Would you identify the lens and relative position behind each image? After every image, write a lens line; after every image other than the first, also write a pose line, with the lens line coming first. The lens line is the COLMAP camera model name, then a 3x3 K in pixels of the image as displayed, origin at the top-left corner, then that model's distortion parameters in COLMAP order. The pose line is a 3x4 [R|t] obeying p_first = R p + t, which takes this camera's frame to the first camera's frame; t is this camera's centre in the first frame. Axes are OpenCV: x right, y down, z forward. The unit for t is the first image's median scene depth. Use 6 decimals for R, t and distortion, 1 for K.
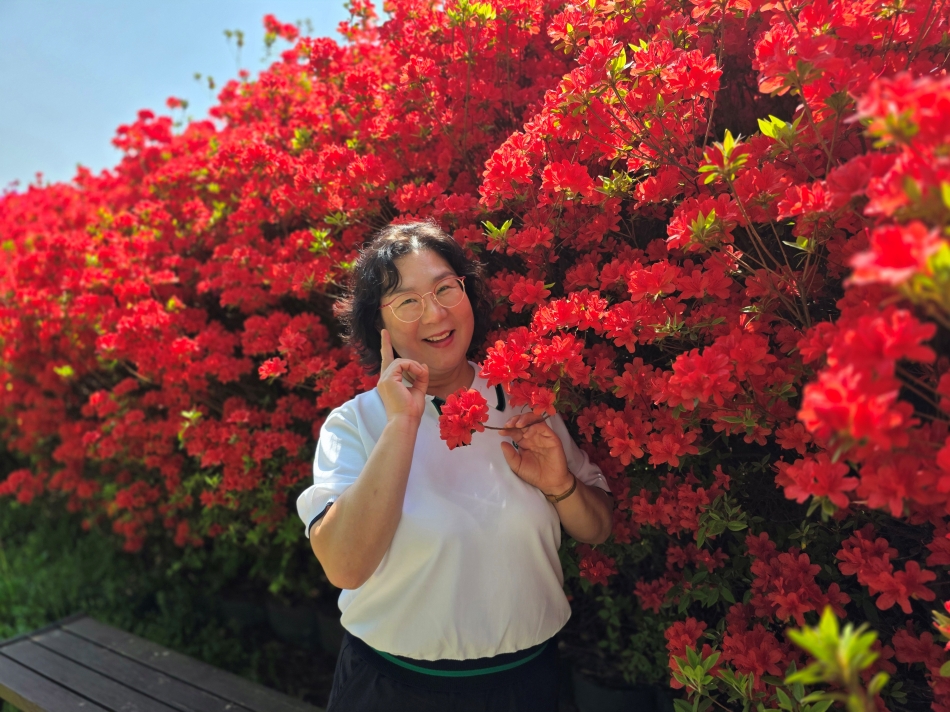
lens RADIAL K [[642.2, 0, 460.4], [0, 642.2, 358.0], [0, 0, 1]] dist [0.032293, -0.027065]
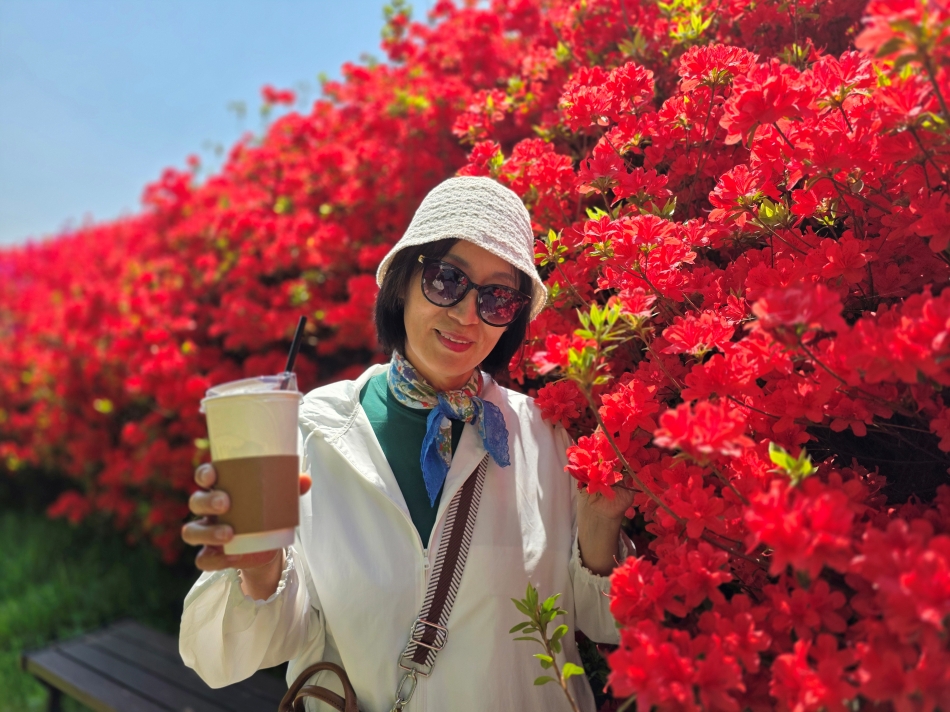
lens RADIAL K [[642.2, 0, 460.4], [0, 642.2, 358.0], [0, 0, 1]] dist [0.032293, -0.027065]
pose [[0.996583, -0.041874, -0.071197, 0.112744], [0.041301, 0.999102, -0.009509, -0.030640], [0.071531, 0.006536, 0.997417, -0.111797]]
